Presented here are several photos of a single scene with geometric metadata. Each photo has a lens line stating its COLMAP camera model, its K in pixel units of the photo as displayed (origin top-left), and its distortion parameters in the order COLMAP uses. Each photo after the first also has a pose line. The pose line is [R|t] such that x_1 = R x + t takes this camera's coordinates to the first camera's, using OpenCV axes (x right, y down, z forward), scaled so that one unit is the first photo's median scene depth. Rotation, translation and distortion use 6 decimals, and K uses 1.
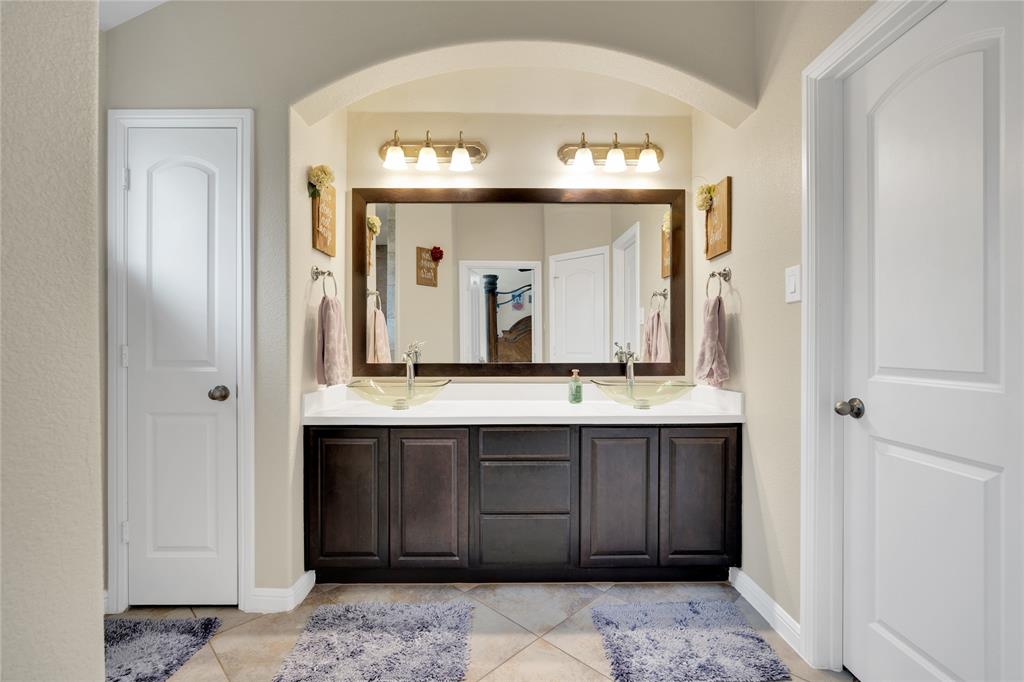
lens RADIAL K [[448.8, 0, 512.0], [0, 448.8, 341.0], [0, 0, 1]] dist [-0.004843, 0.000761]
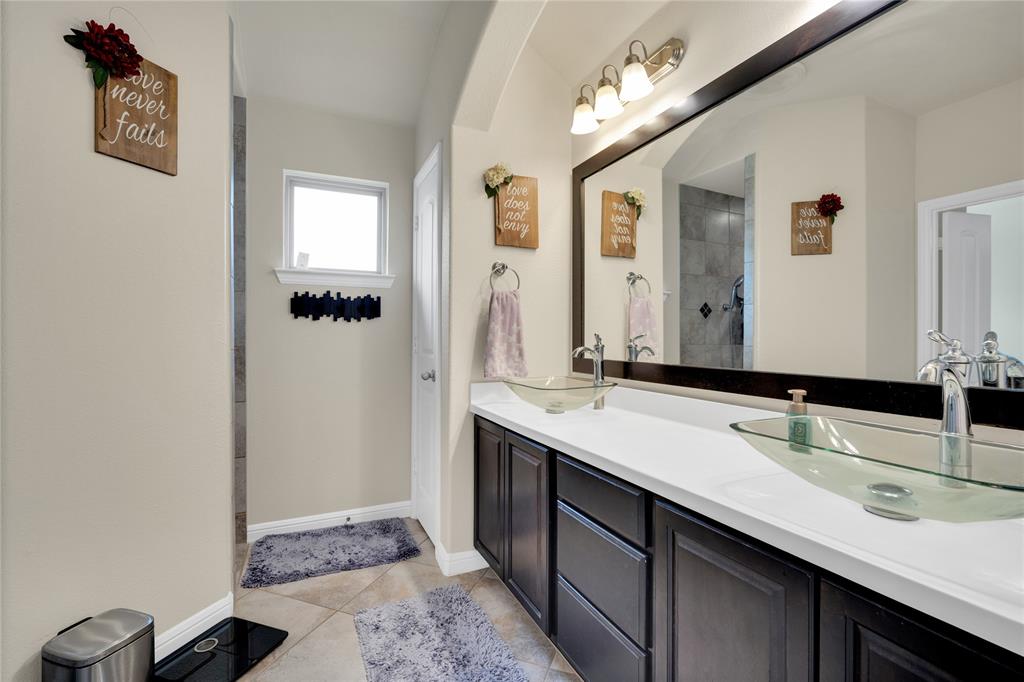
lens RADIAL K [[447.3, 0, 512.0], [0, 447.3, 330.6], [0, 0, 1]] dist [-0.019913, 0.000108]
pose [[0.410063, -0.014283, -0.911946, 0.450117], [0.003968, 0.999896, -0.013877, 0.007073], [0.912049, 0.002072, 0.410077, 0.524634]]
